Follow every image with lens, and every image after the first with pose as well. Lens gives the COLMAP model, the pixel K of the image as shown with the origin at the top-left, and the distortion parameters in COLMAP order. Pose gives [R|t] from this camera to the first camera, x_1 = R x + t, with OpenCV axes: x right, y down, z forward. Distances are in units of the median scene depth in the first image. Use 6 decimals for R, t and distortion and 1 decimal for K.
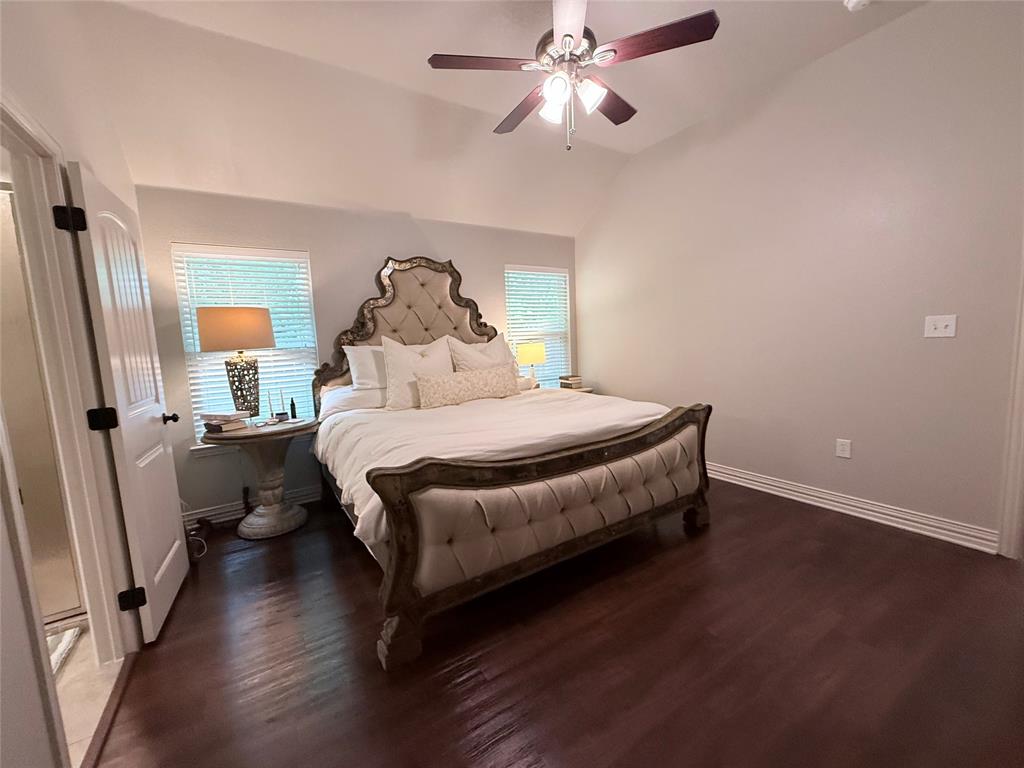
lens RADIAL K [[406.0, 0, 514.0], [0, 406.0, 386.1], [0, 0, 1]] dist [-0.002565, -0.000185]
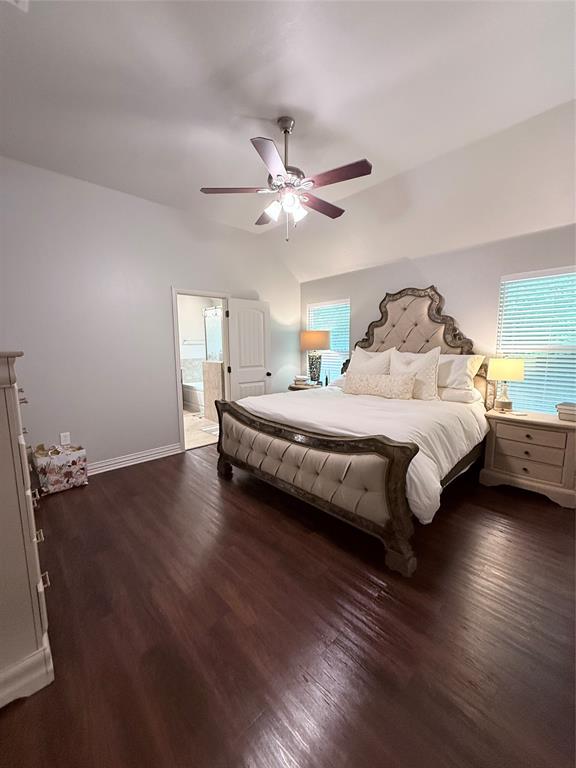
lens RADIAL K [[304.5, 0, 283.0], [0, 304.5, 383.7], [0, 0, 1]] dist [-0.002565, -0.000185]
pose [[0.176055, 0.166071, -0.970271, 0.776170], [-0.113117, 0.982550, 0.147647, -0.113578], [0.977859, 0.083760, 0.191769, 0.446235]]
